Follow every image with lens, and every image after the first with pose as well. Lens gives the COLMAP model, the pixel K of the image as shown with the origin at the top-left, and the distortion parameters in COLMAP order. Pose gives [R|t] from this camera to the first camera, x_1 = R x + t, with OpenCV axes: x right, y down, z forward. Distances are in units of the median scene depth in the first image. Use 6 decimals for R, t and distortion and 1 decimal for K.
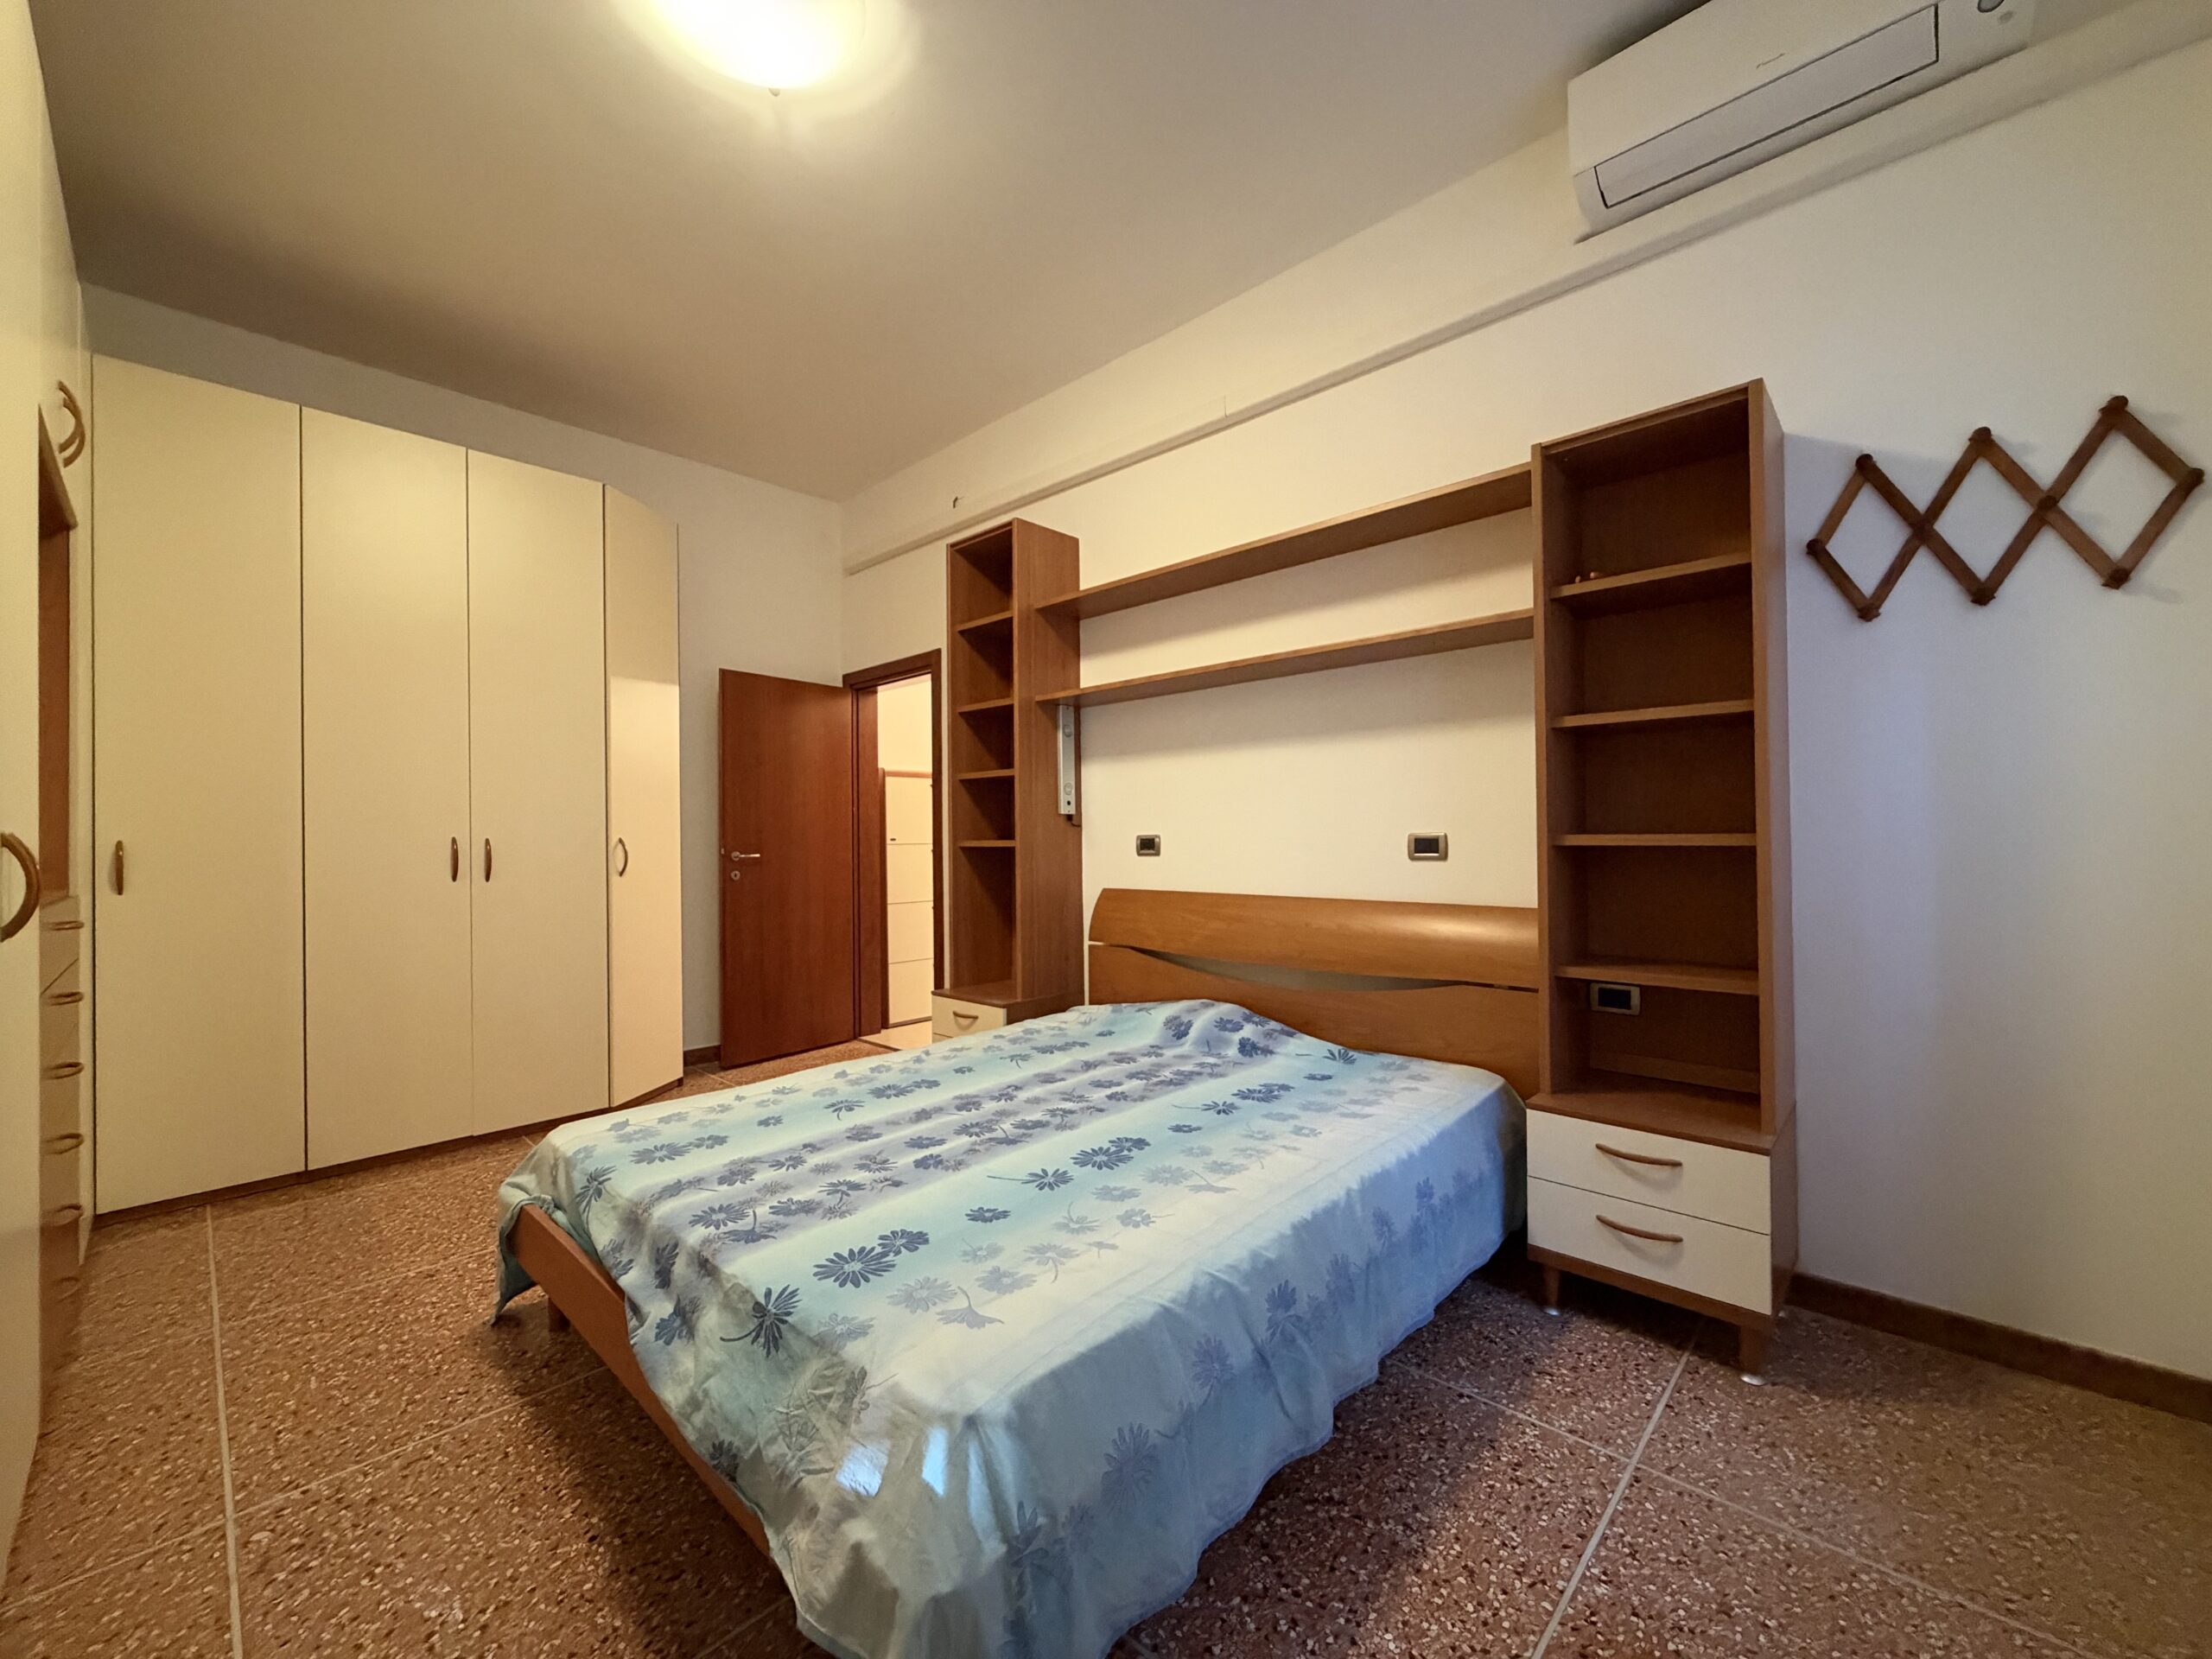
lens RADIAL K [[879.0, 0, 1105.9], [0, 879.0, 833.5], [0, 0, 1]] dist [-0.001114, 0.000377]
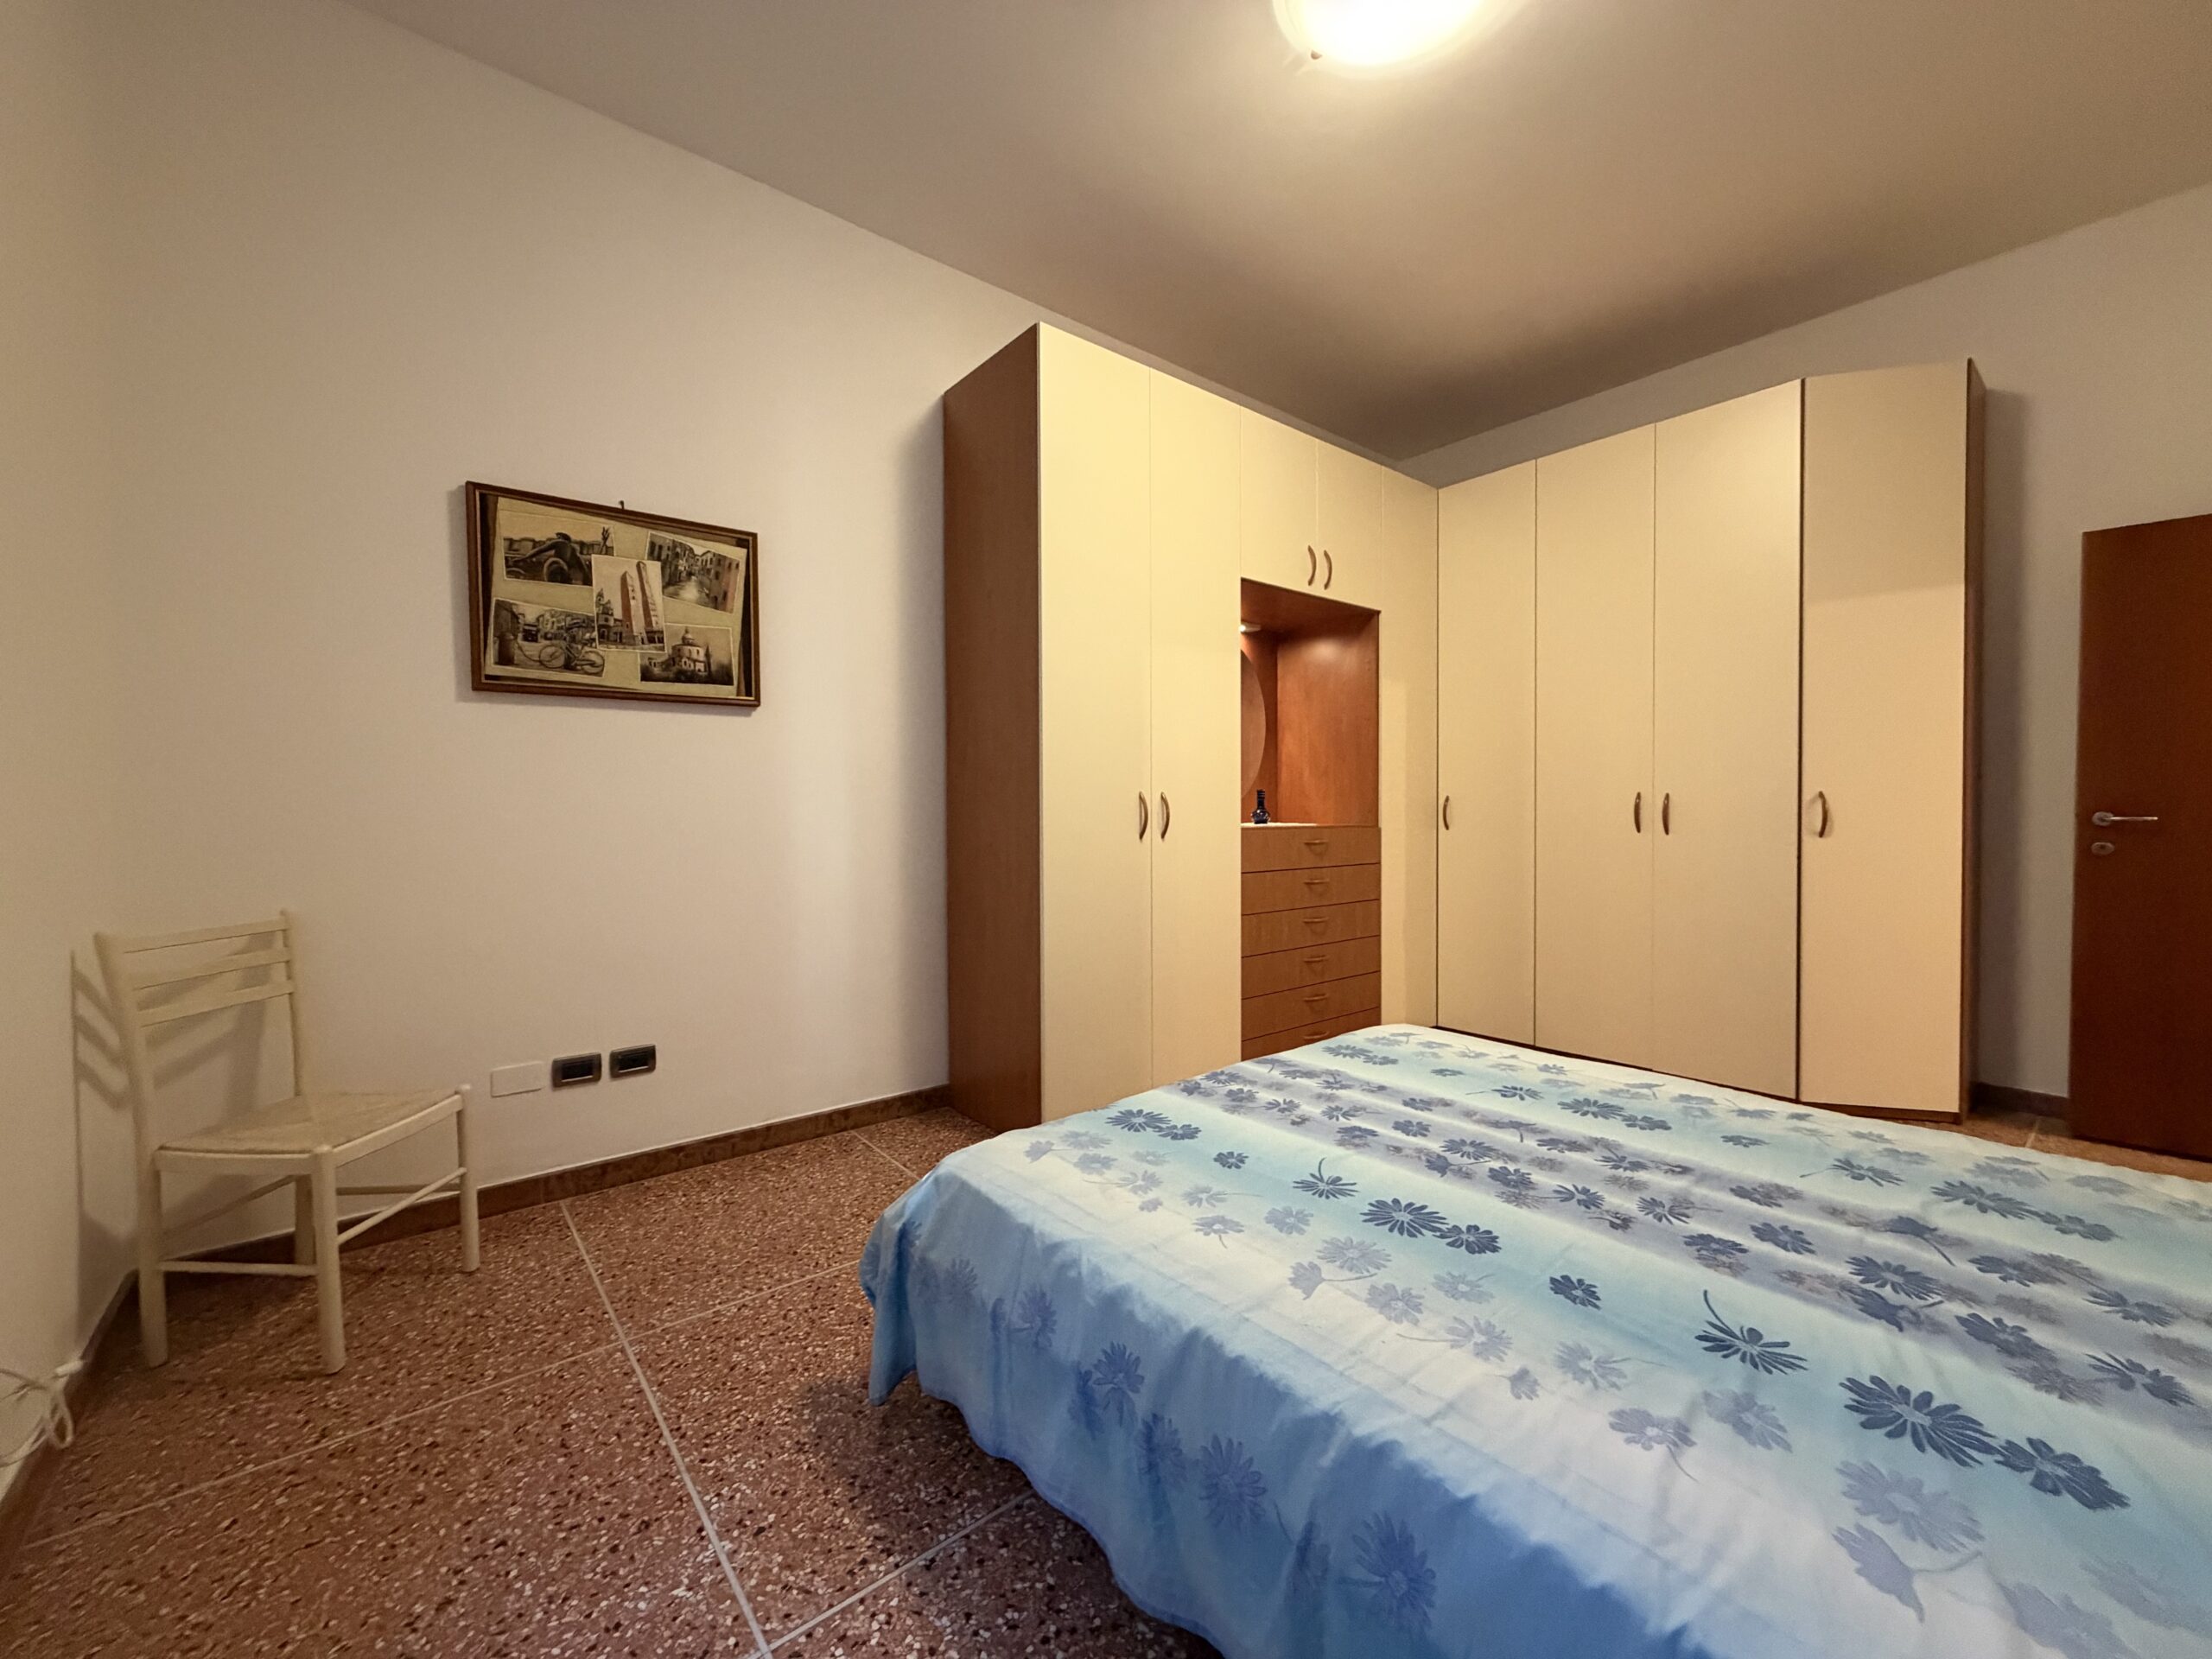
lens RADIAL K [[879.0, 0, 1100.2], [0, 879.0, 824.5], [0, 0, 1]] dist [-0.001114, 0.000377]
pose [[-0.123481, 0.031335, -0.991852, 0.730036], [0.010973, 0.999483, 0.030210, 0.006805], [0.992286, -0.007153, -0.123762, 0.799108]]
